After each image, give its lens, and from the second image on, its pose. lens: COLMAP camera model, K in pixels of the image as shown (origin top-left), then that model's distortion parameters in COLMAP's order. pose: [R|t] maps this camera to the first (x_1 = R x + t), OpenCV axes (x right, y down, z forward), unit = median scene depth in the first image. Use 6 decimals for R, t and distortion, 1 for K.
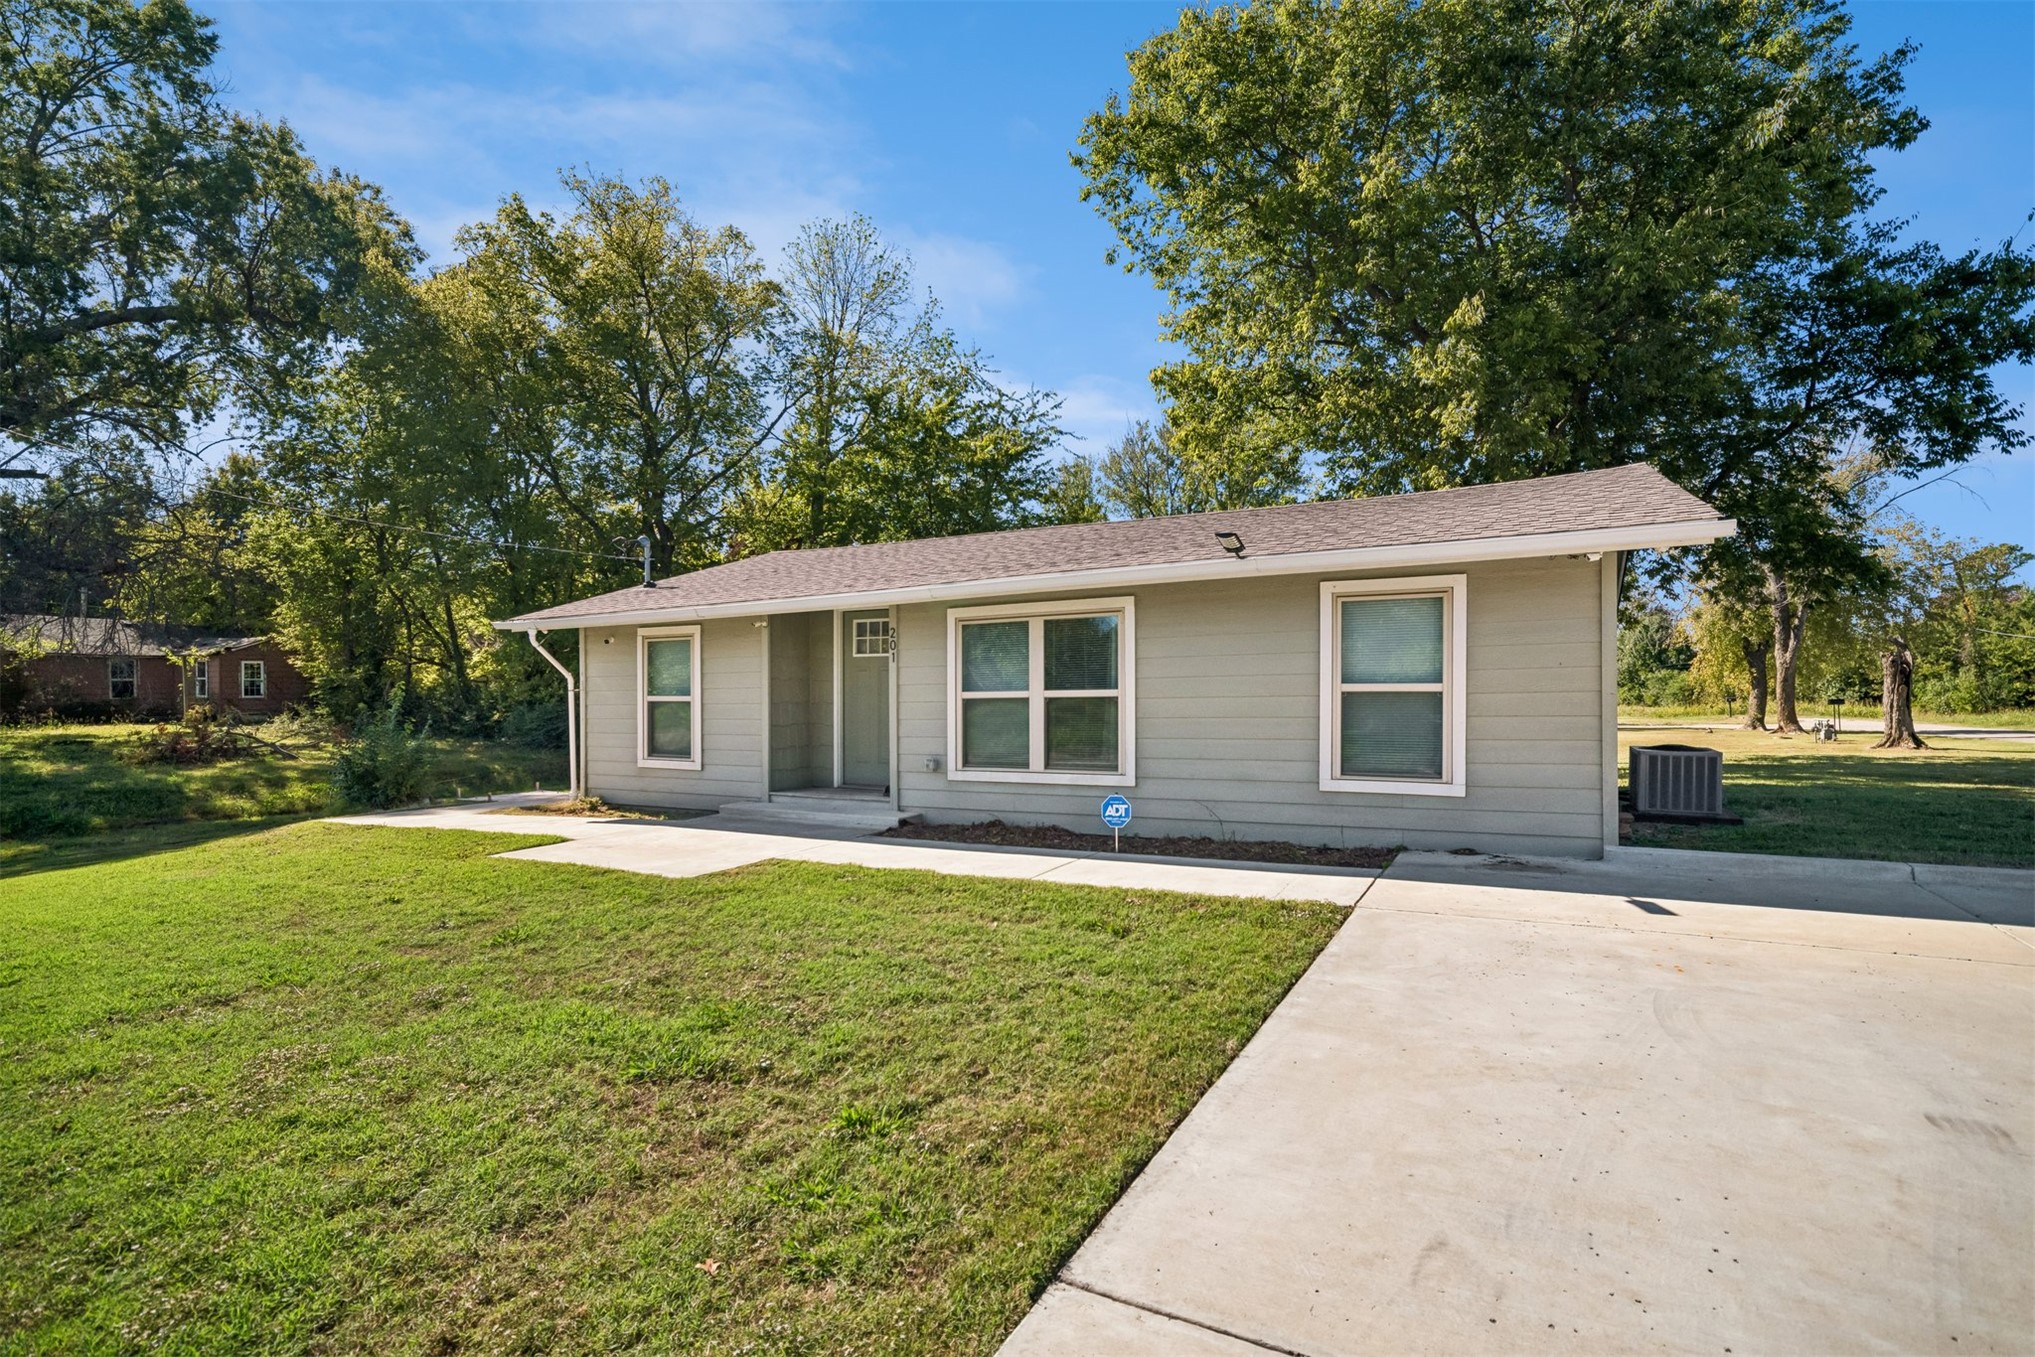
lens RADIAL K [[1045.8, 0, 1003.8], [0, 1045.8, 682.4], [0, 0, 1]] dist [0.010140, 0.002580]
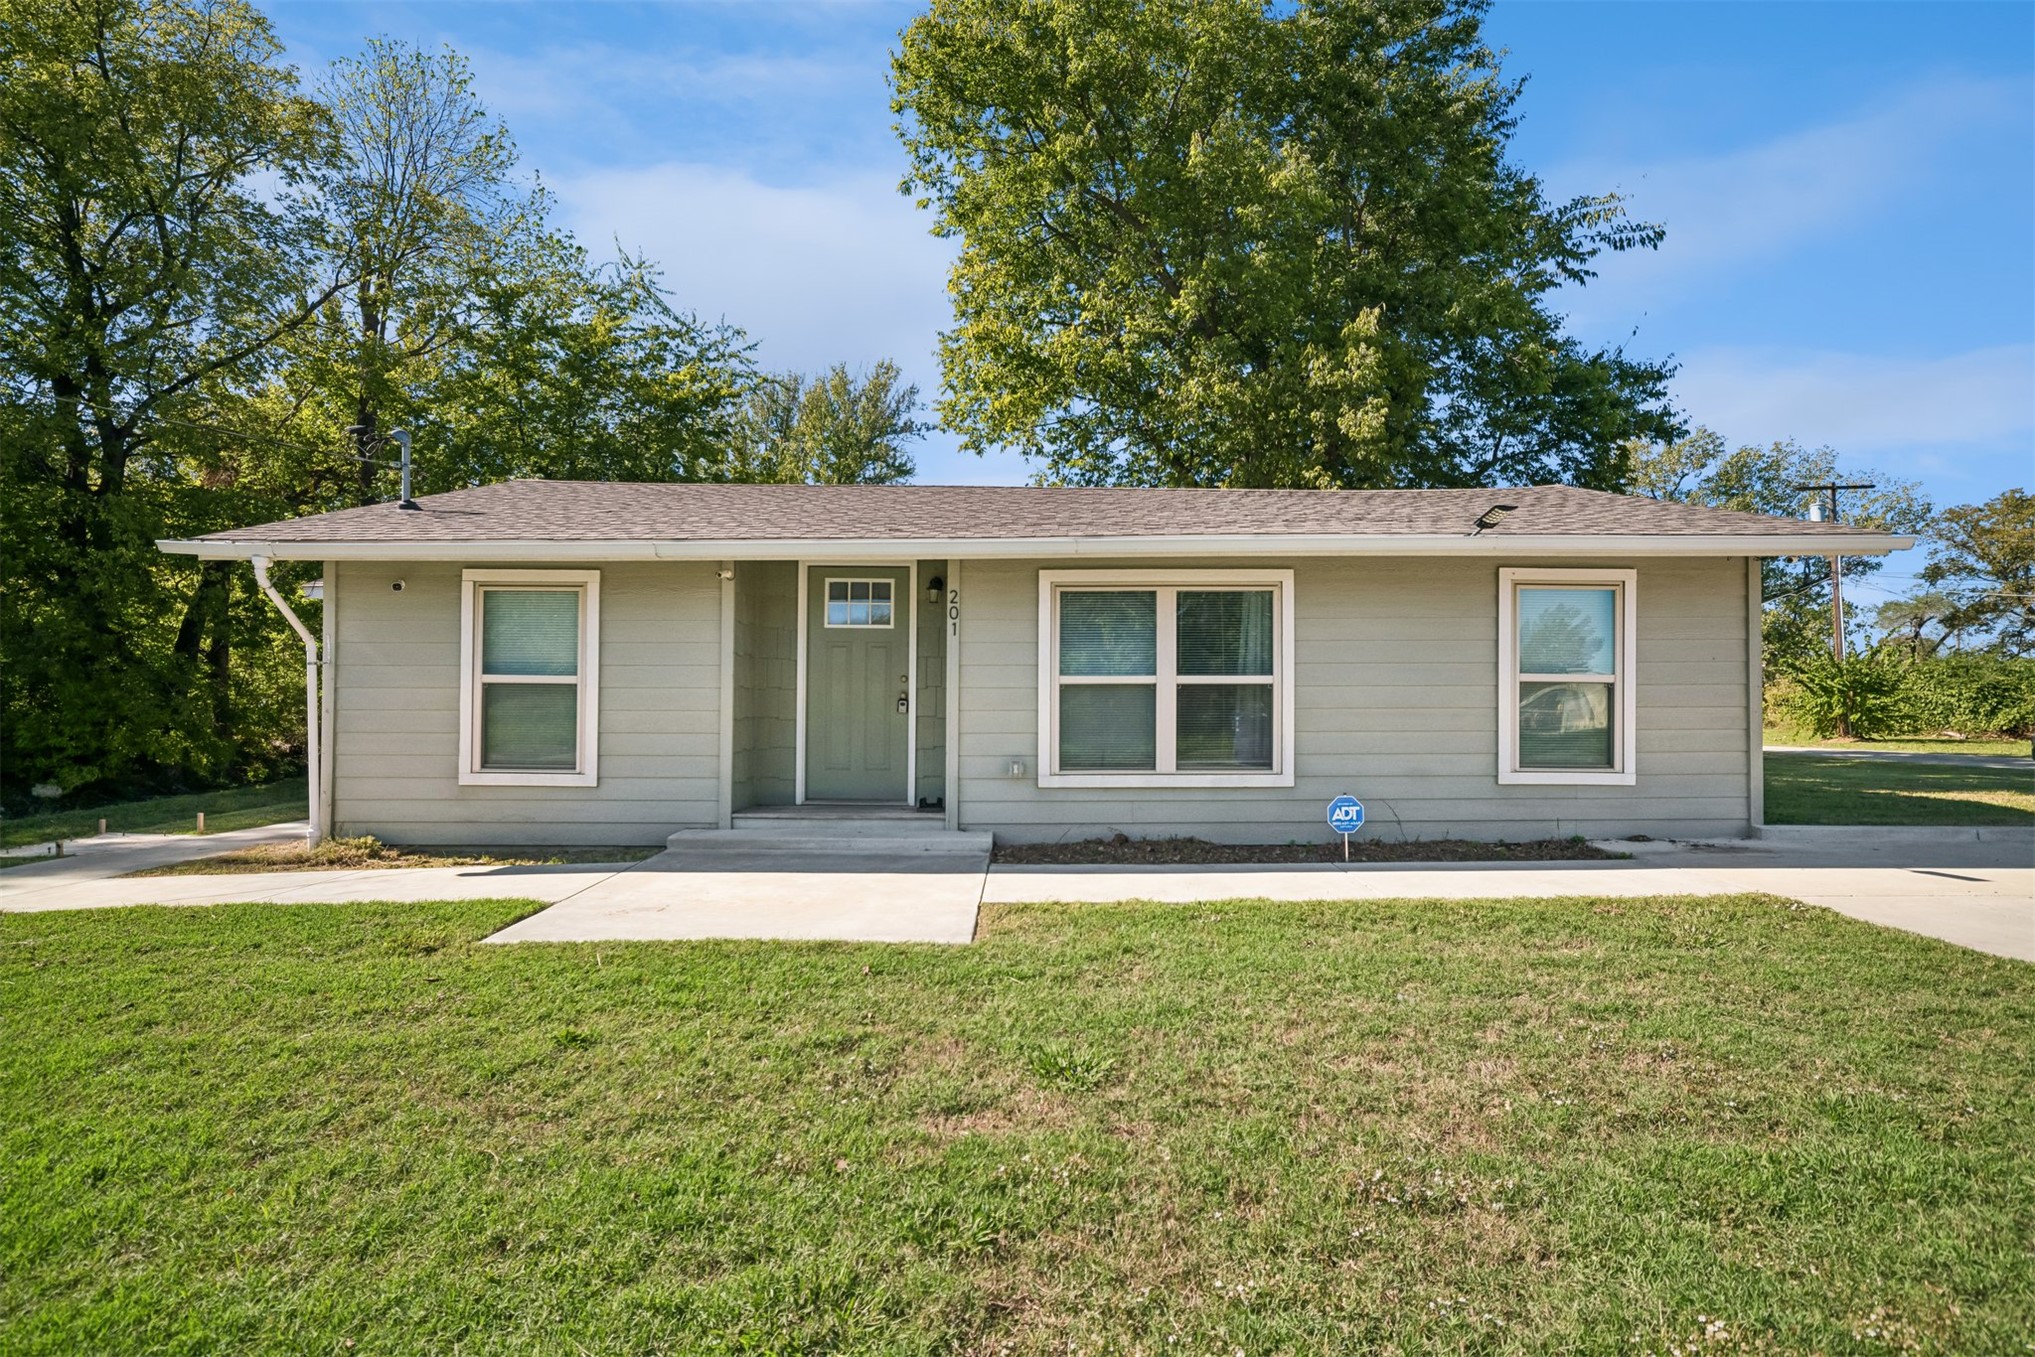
lens RADIAL K [[1045.8, 0, 1021.9], [0, 1045.8, 685.3], [0, 0, 1]] dist [0.010140, 0.002580]
pose [[0.858059, 0.011863, 0.513414, -0.461617], [-0.018116, 0.999810, 0.007175, 0.010905], [-0.513232, -0.015458, 0.858111, 0.324001]]
